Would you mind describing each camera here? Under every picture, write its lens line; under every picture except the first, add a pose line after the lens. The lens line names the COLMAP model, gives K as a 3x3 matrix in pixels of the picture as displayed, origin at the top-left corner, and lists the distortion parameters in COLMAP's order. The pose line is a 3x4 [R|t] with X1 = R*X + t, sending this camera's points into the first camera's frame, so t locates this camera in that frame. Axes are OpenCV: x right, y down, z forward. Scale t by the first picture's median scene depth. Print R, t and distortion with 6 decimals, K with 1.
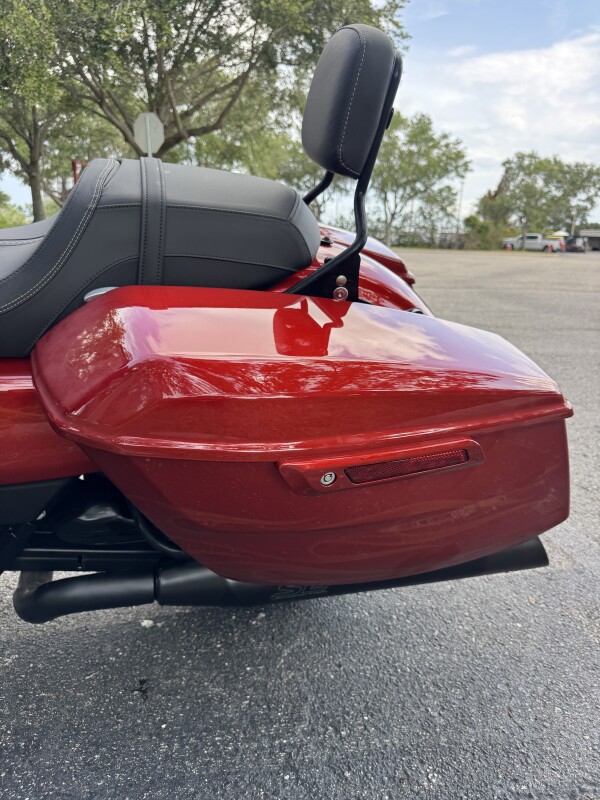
lens RADIAL K [[562.0, 0, 315.2], [0, 562.0, 401.2], [0, 0, 1]] dist [-0.003015, -0.009255]
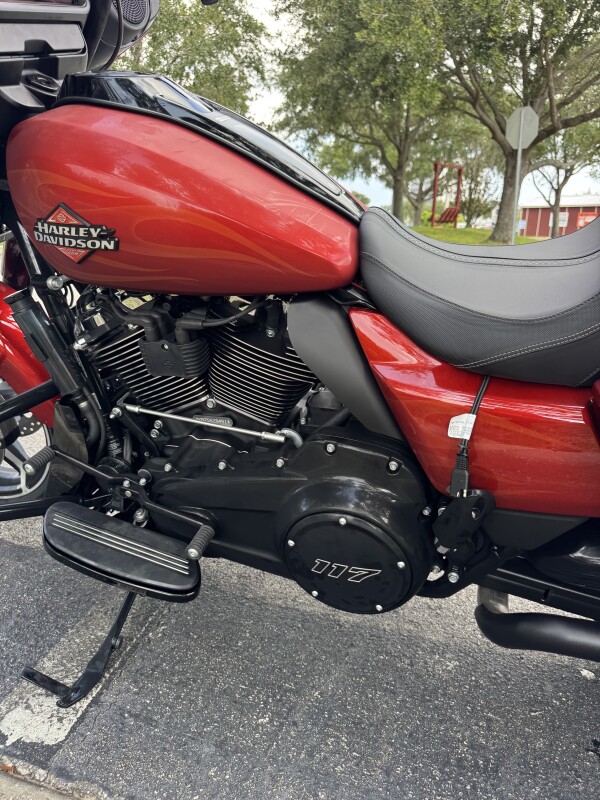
lens RADIAL K [[564.1, 0, 300.0], [0, 564.1, 400.0], [0, 0, 1]] dist [0.000980, -0.004777]
pose [[0.852920, 0.136654, -0.503838, -0.066726], [-0.133938, 0.990107, 0.041808, -0.005459], [0.504567, 0.031824, 0.862786, -0.010812]]
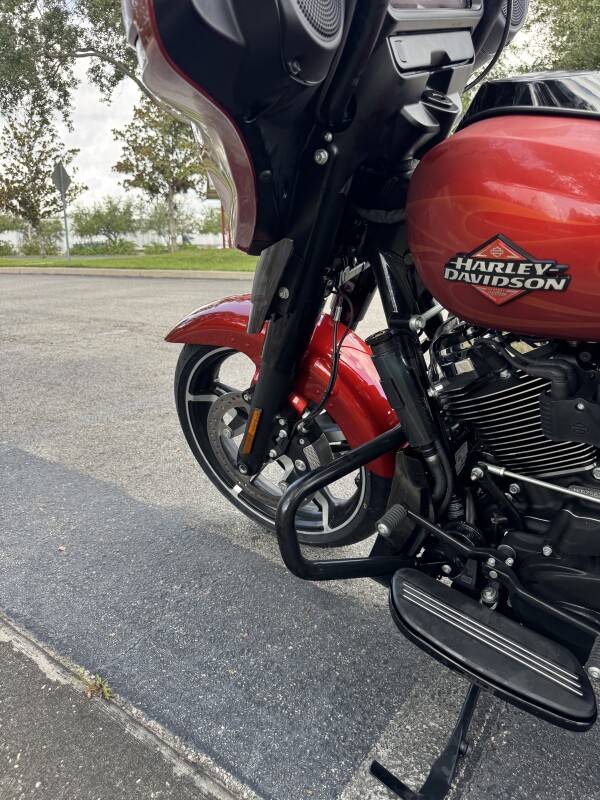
lens RADIAL K [[562.0, 0, 315.2], [0, 562.0, 401.2], [0, 0, 1]] dist [-0.003015, -0.009255]
pose [[0.632614, 0.166880, -0.756274, -0.266952], [-0.182366, 0.981149, 0.063954, -0.011681], [0.752690, 0.097461, 0.651122, -0.042767]]
